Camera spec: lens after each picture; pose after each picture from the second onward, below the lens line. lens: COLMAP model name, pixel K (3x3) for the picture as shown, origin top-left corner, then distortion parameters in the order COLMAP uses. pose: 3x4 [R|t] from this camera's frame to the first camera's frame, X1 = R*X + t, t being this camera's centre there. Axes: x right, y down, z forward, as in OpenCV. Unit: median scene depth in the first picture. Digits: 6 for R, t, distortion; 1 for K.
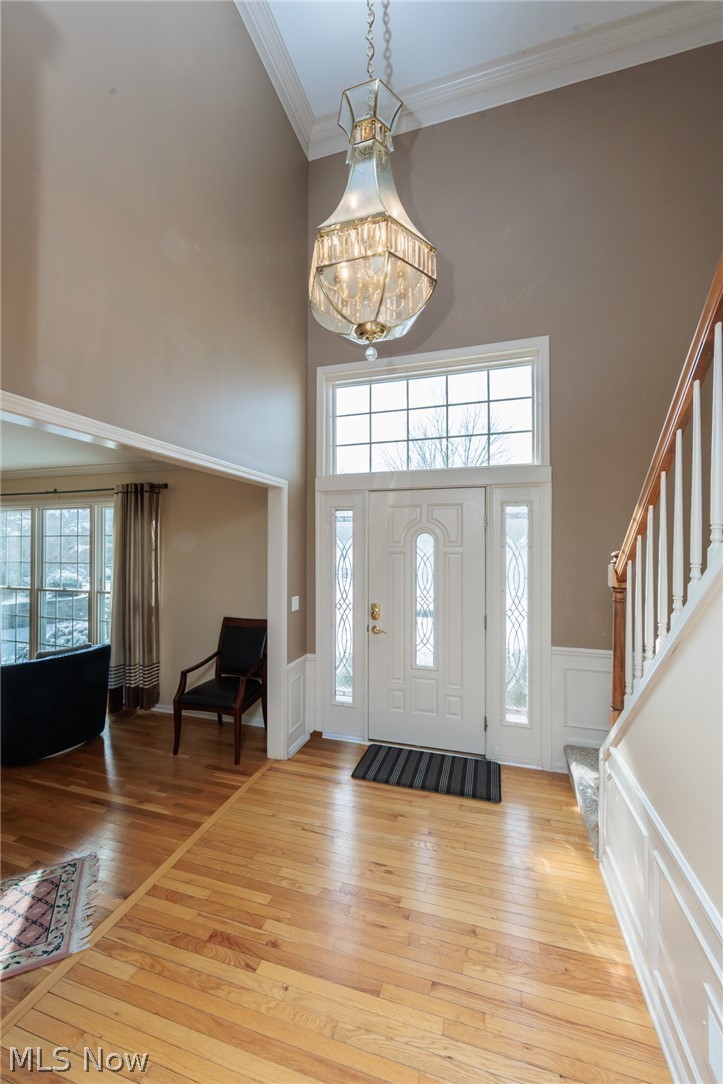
lens RADIAL K [[424.5, 0, 360.8], [0, 424.5, 542.5], [0, 0, 1]] dist [-0.002331, -0.000373]
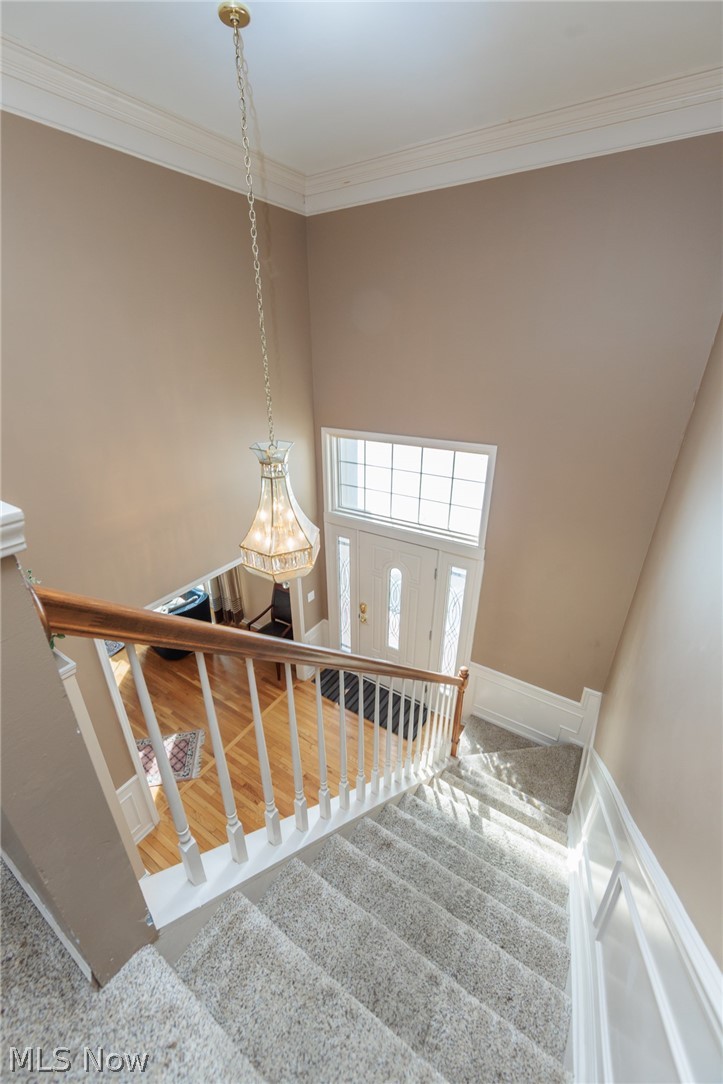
lens RADIAL K [[424.5, 0, 365.7], [0, 424.5, 541.8], [0, 0, 1]] dist [-0.002331, -0.000373]
pose [[0.964829, 0.111710, -0.237961, 0.363548], [-0.000076, 0.905335, 0.424698, -0.664635], [0.262877, -0.409743, 0.873502, -0.170612]]
